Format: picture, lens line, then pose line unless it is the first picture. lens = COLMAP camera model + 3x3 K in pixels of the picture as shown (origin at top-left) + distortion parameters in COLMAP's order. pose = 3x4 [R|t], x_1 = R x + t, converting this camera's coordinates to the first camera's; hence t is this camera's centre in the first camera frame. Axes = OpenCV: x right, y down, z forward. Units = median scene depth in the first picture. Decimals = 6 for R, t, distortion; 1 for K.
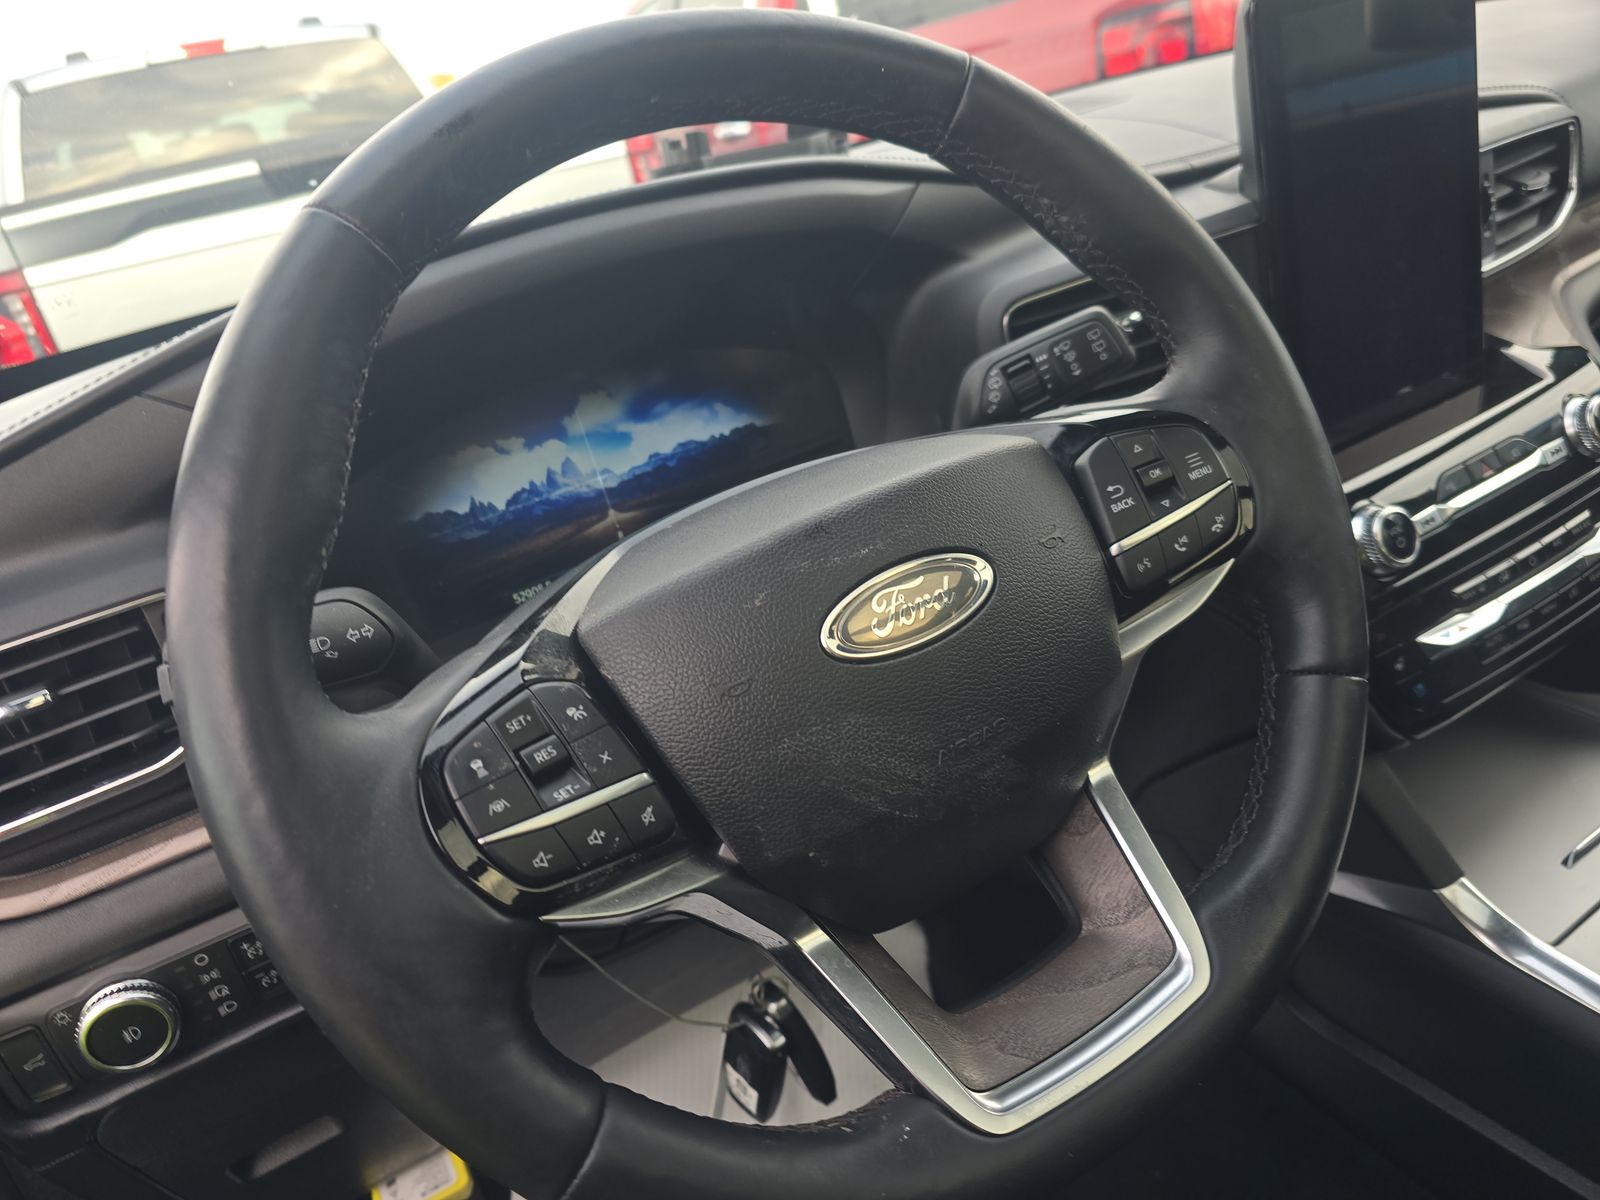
lens RADIAL K [[1092.7, 0, 790.3], [0, 1092.7, 608.5], [0, 0, 1]] dist [0.070482, -0.066460]
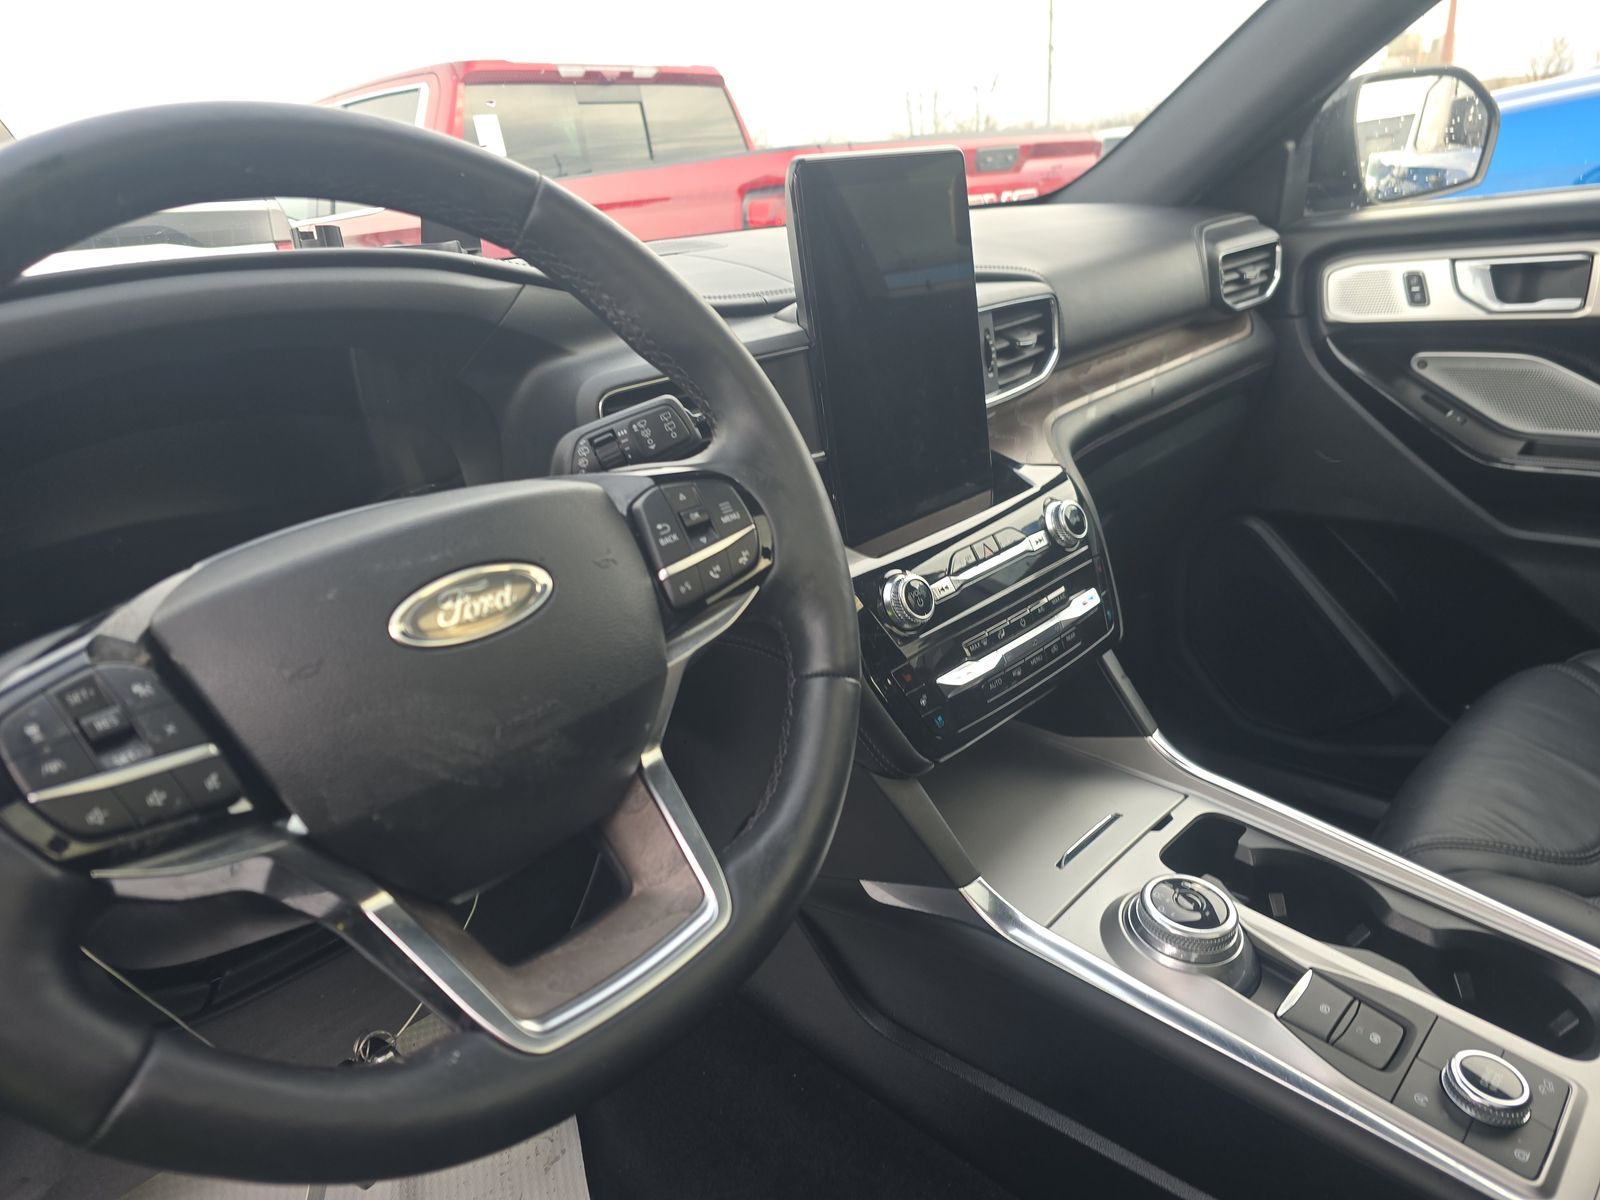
lens RADIAL K [[1092.7, 0, 790.3], [0, 1092.7, 608.5], [0, 0, 1]] dist [0.070482, -0.066460]
pose [[0.958034, 0.012432, 0.286386, 0.079595], [0.020846, 0.993393, -0.112857, 0.117449], [-0.285897, 0.114091, 0.951444, -0.184291]]
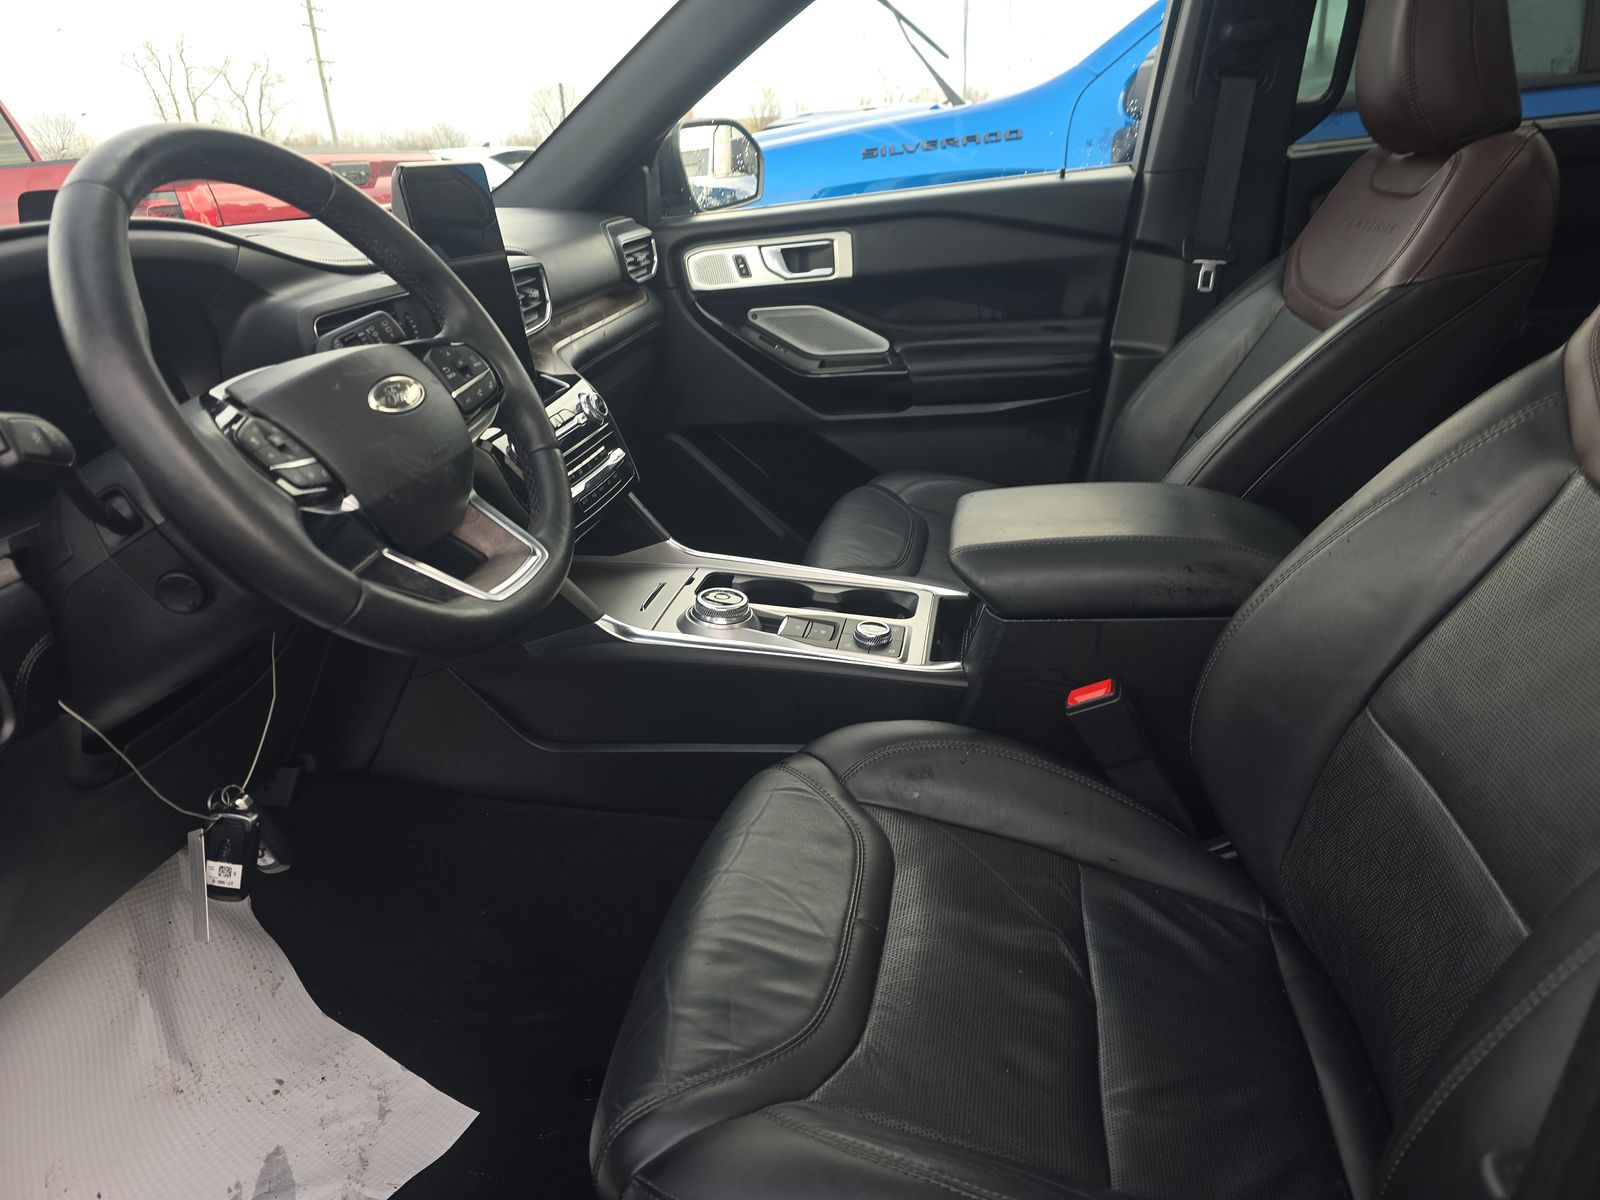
lens RADIAL K [[1092.7, 0, 790.3], [0, 1092.7, 608.5], [0, 0, 1]] dist [0.070482, -0.066460]
pose [[0.661850, -0.144870, 0.735504, -0.886951], [0.266811, 0.962423, -0.050526, 0.611876], [-0.700547, 0.229682, 0.675633, -0.804469]]
